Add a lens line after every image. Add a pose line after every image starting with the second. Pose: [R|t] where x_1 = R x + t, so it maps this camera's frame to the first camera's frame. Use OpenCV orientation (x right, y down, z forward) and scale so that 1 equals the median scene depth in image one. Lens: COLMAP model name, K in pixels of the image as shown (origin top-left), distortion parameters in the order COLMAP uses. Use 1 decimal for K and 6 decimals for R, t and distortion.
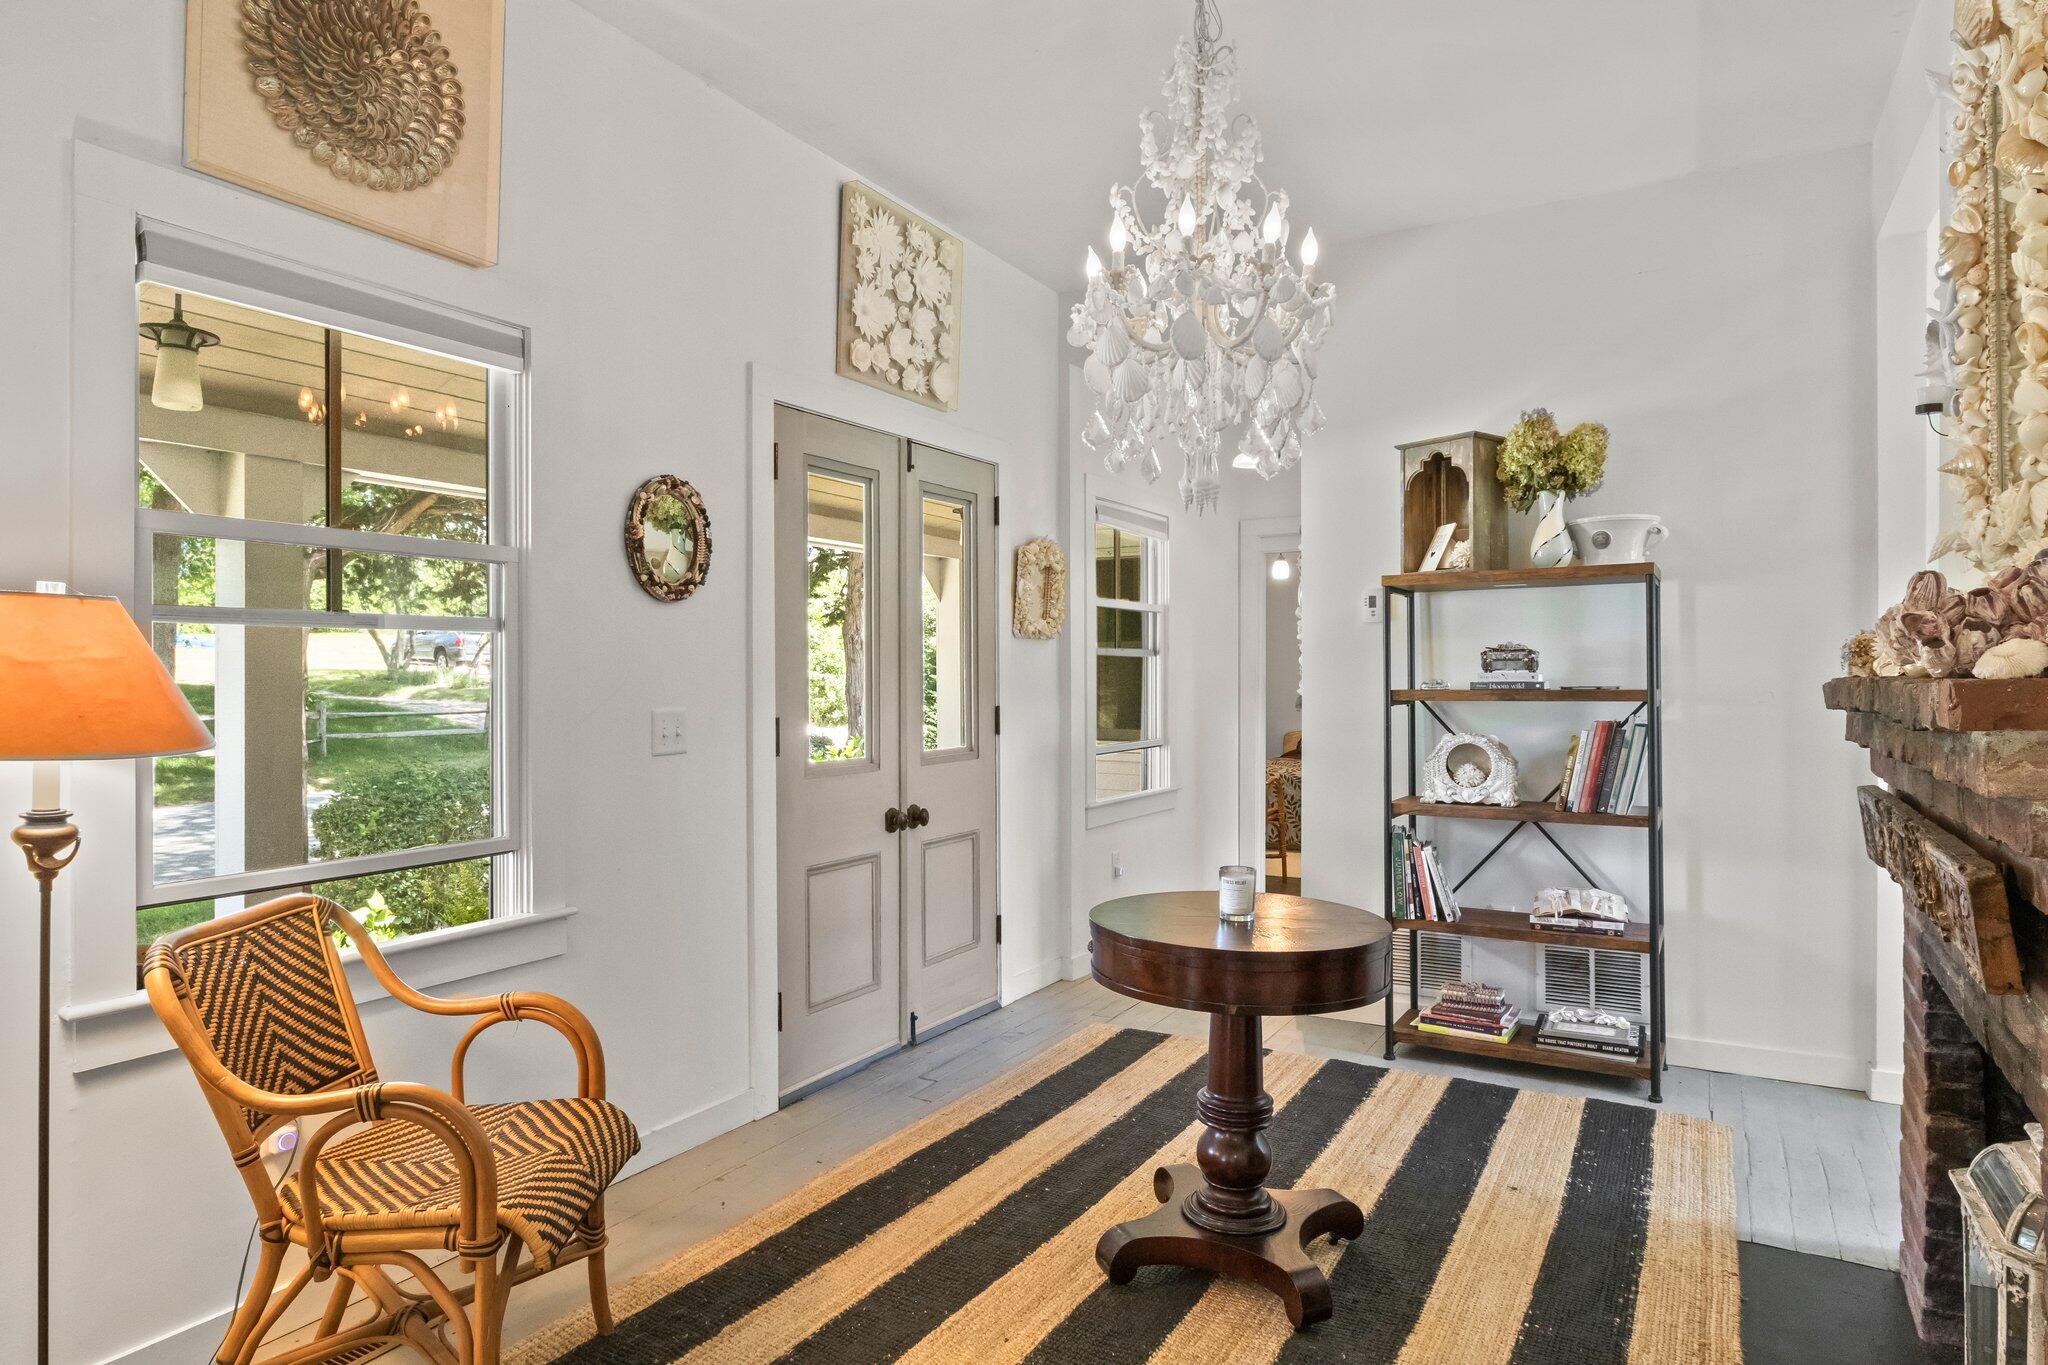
lens RADIAL K [[1216.1, 0, 1018.6], [0, 1216.1, 657.8], [0, 0, 1]] dist [-0.003434, -0.001172]
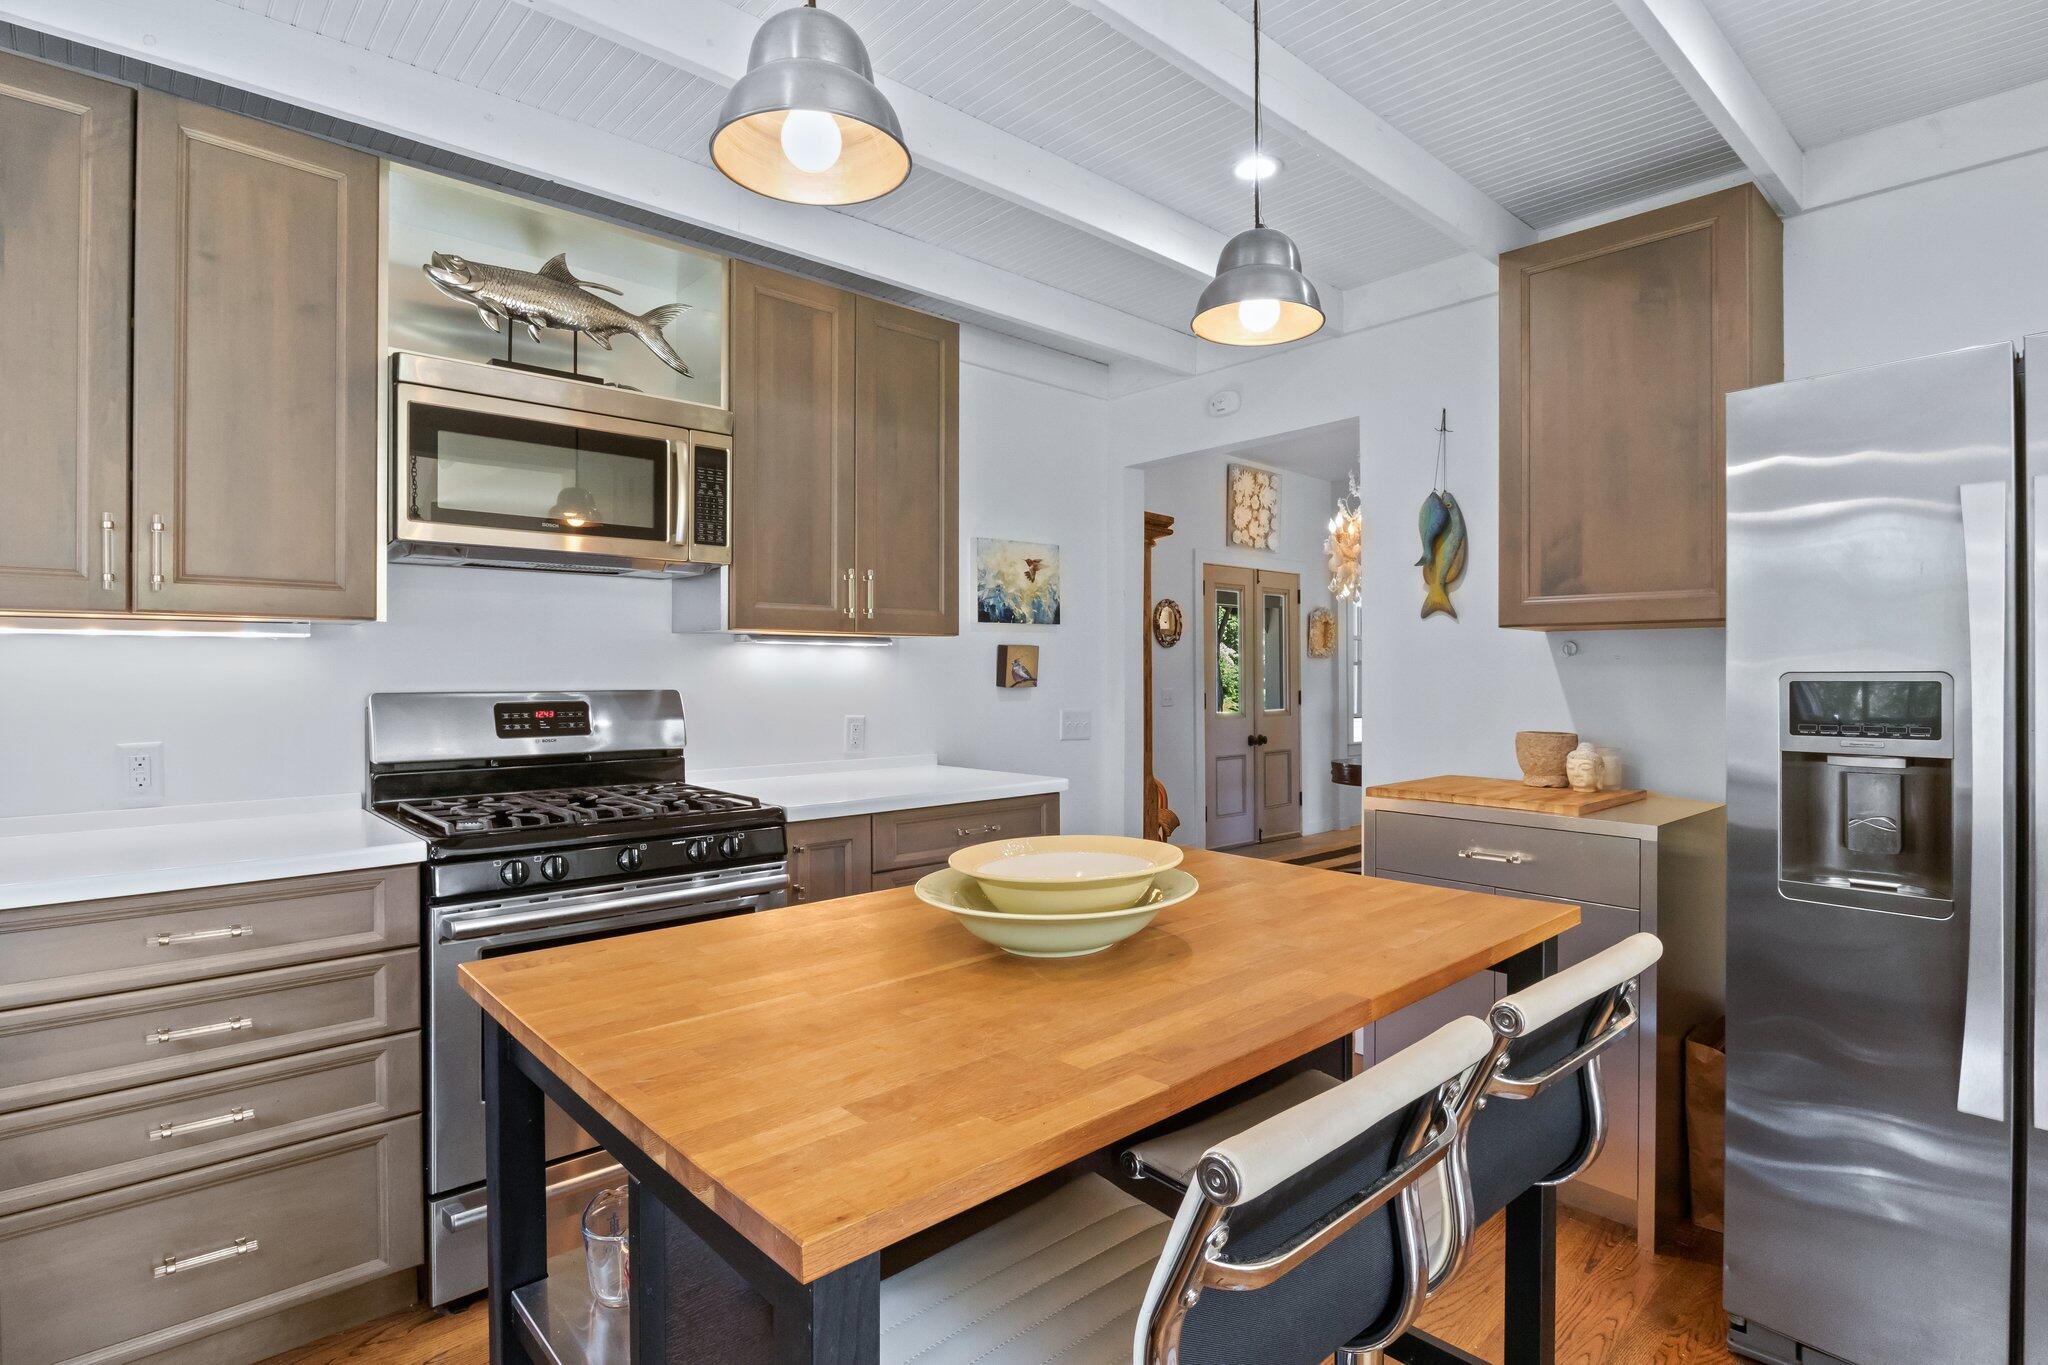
lens RADIAL K [[1024.9, 0, 1053.7], [0, 1024.9, 670.3], [0, 0, 1]] dist [0.002800, 0.000825]
pose [[0.965964, -0.004376, -0.258638, 0.033940], [0.005791, 0.999972, 0.004710, -0.007636], [0.258610, -0.006048, 0.965963, -0.916785]]
